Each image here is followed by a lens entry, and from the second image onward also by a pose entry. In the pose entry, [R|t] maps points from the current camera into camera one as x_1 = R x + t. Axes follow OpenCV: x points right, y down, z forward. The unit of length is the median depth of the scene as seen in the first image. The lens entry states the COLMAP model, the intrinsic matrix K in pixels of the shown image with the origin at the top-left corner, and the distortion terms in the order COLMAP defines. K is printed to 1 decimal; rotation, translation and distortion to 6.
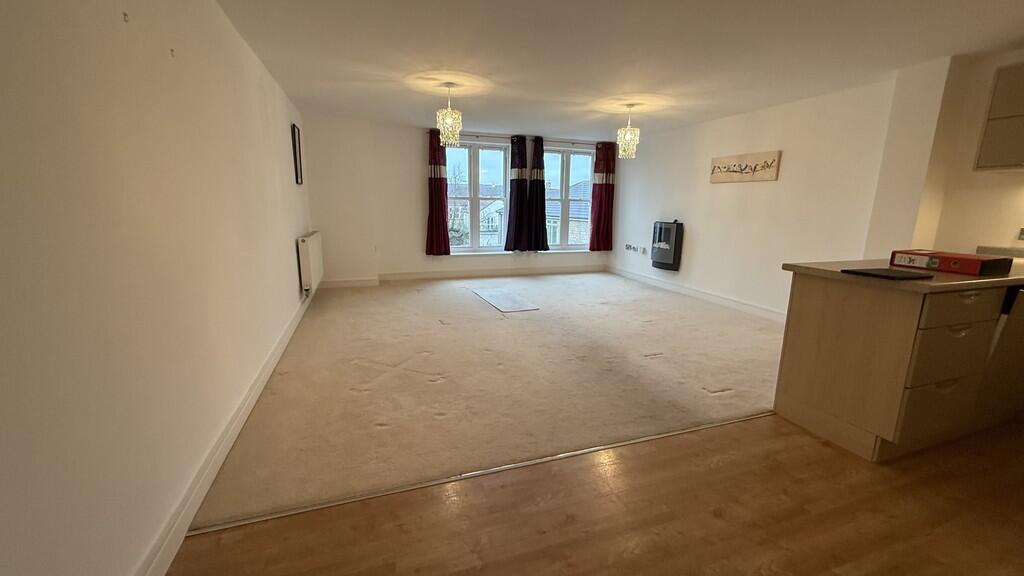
lens RADIAL K [[408.0, 0, 509.7], [0, 408.0, 286.8], [0, 0, 1]] dist [0.001557, -0.000010]
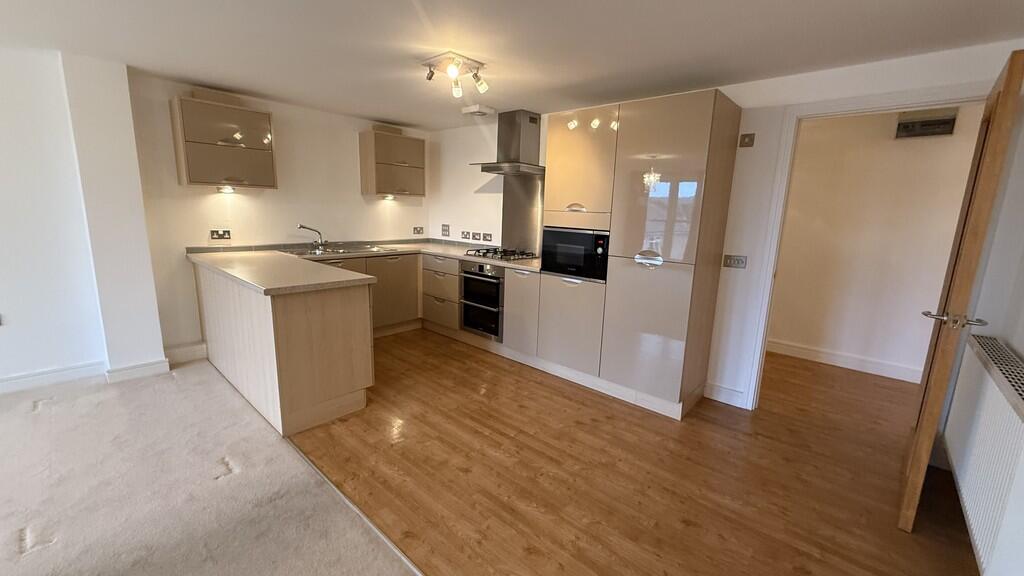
lens RADIAL K [[408.0, 0, 509.7], [0, 408.0, 286.8], [0, 0, 1]] dist [0.001557, -0.000010]
pose [[-0.479812, -0.190458, 0.856450, -0.468697], [0.136423, 0.948086, 0.287265, -0.296864], [-0.866700, 0.254672, -0.428921, 1.060434]]
